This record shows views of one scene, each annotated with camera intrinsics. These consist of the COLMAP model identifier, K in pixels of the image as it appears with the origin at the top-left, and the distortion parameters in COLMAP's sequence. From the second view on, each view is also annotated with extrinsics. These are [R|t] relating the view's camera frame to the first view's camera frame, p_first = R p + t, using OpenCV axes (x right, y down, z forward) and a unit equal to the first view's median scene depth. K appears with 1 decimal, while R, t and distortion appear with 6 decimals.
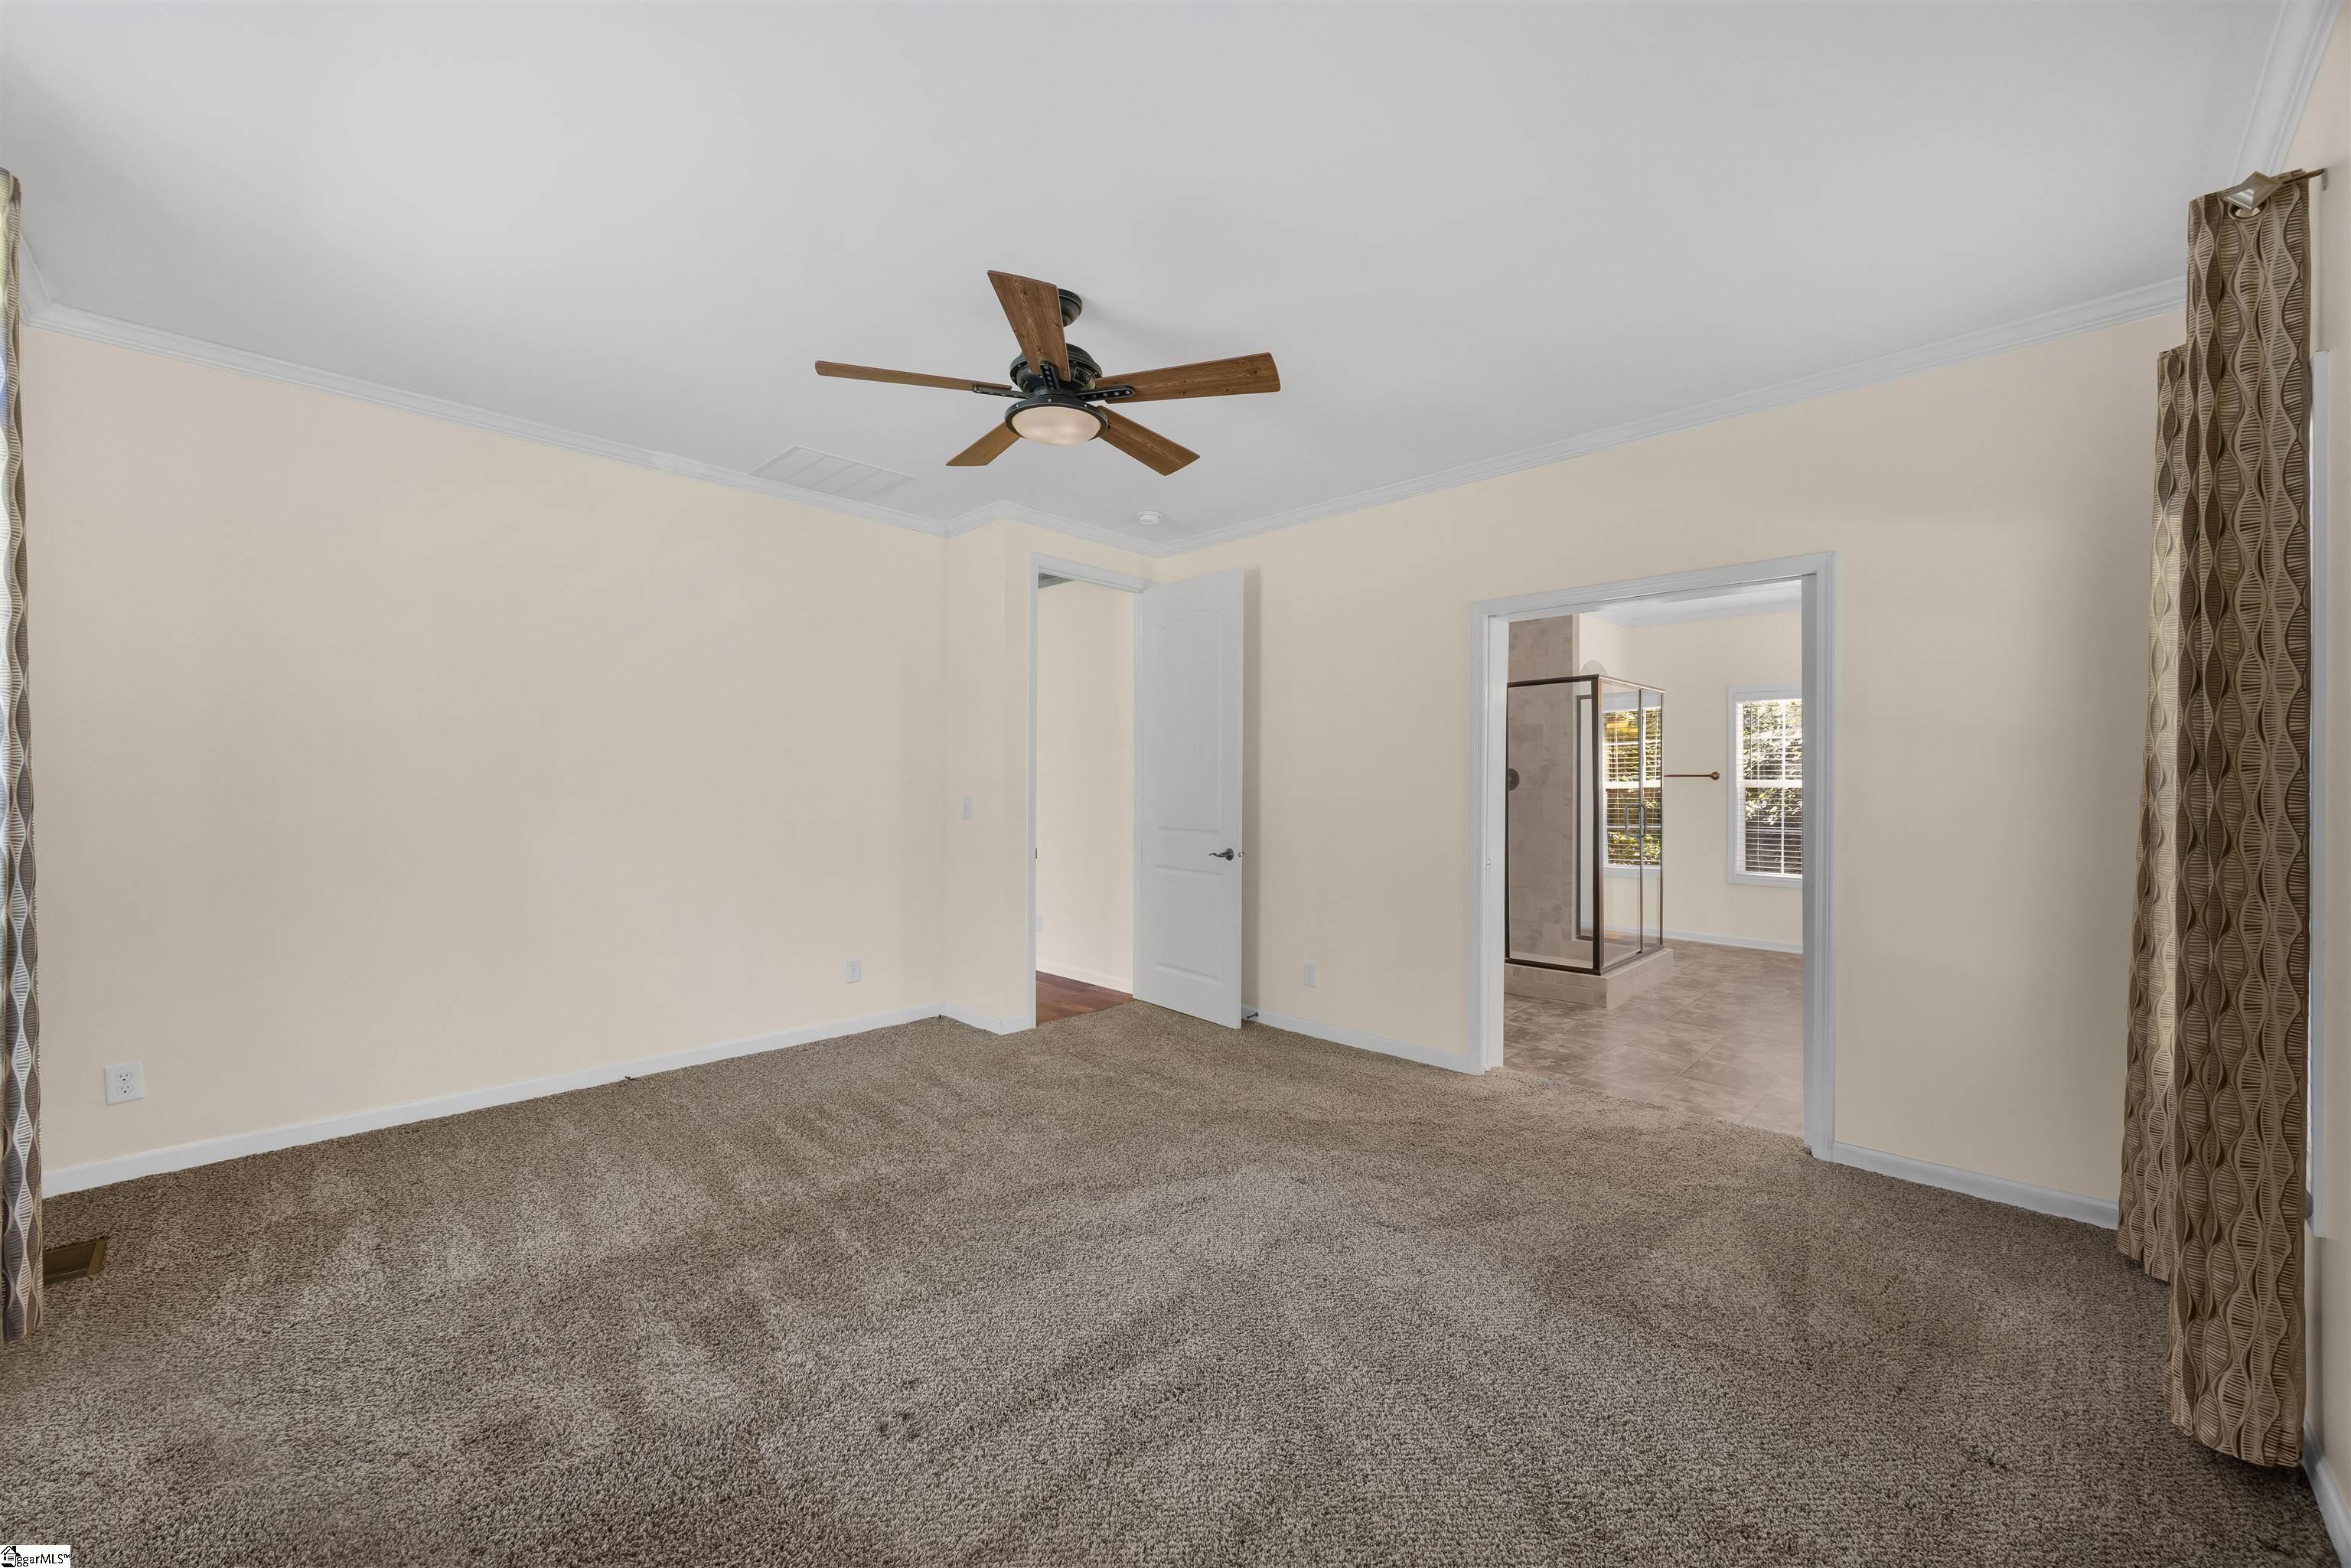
lens RADIAL K [[908.9, 0, 1164.3], [0, 908.9, 788.2], [0, 0, 1]] dist [-0.005247, 0.000252]
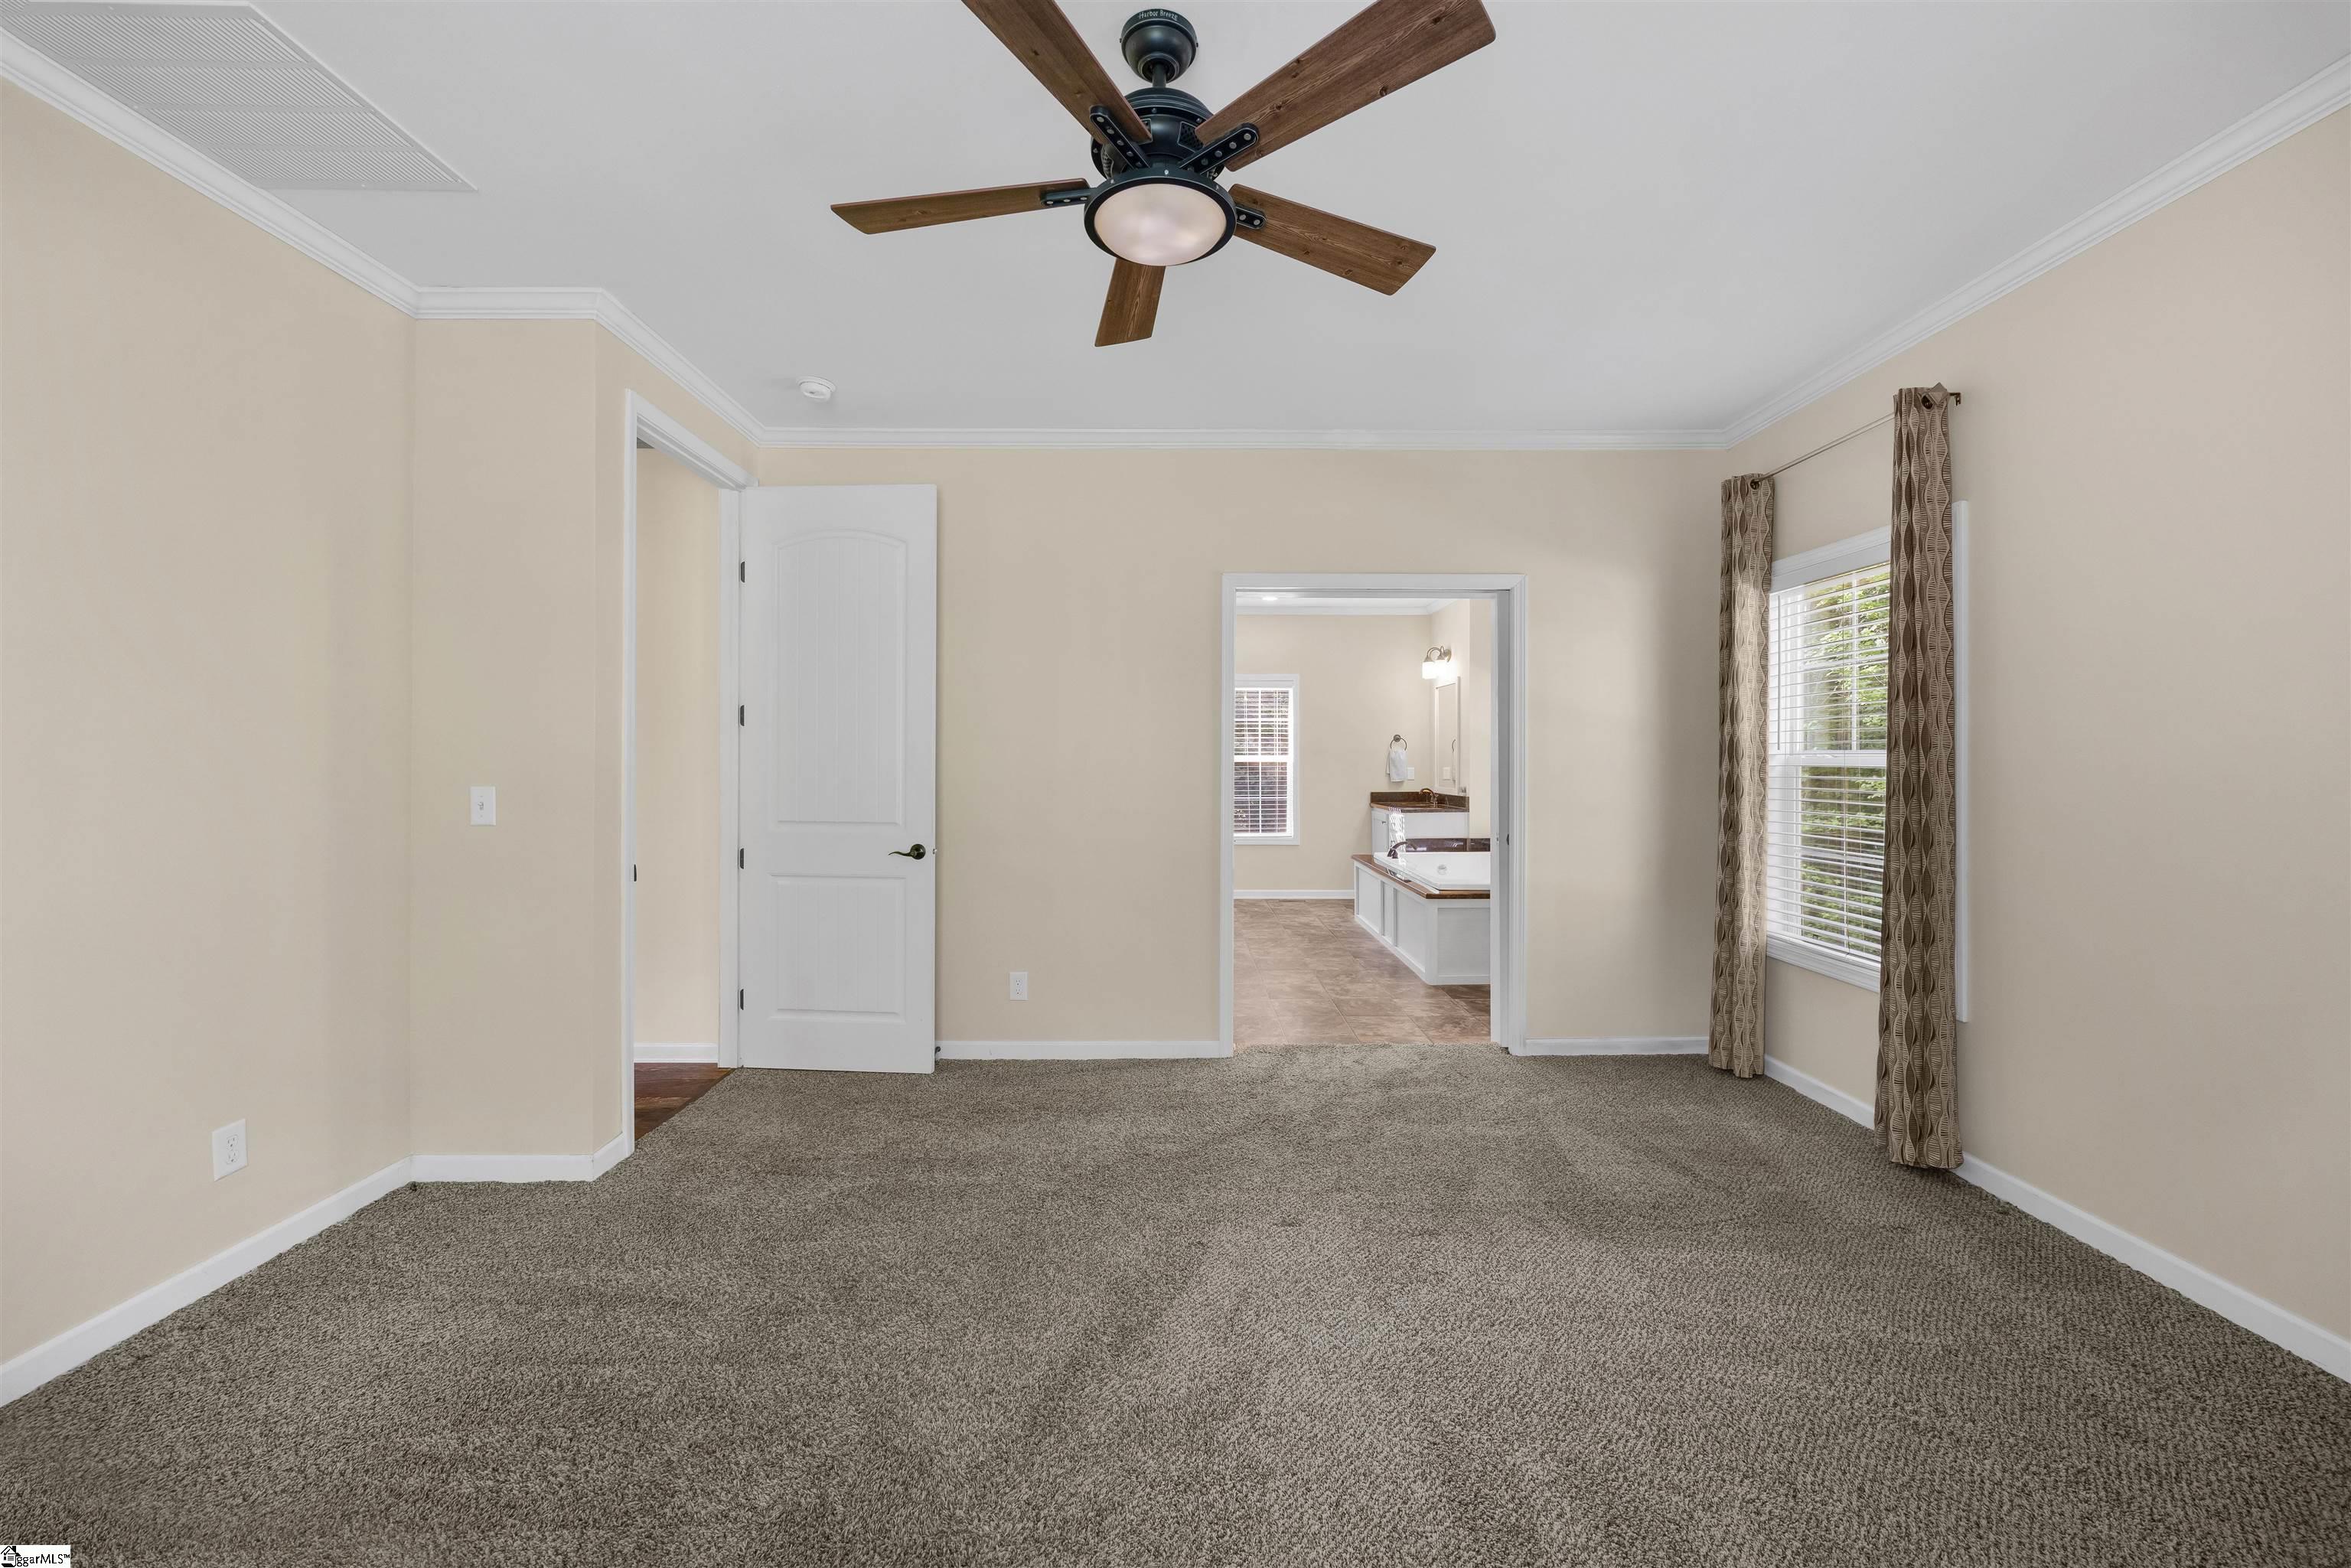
lens RADIAL K [[908.9, 0, 1174.9], [0, 908.9, 764.7], [0, 0, 1]] dist [-0.005247, 0.000252]
pose [[0.695806, -0.006602, 0.718199, -0.412035], [0.008351, 0.999965, 0.001101, -0.001176], [-0.718181, 0.005232, 0.695837, 0.368569]]
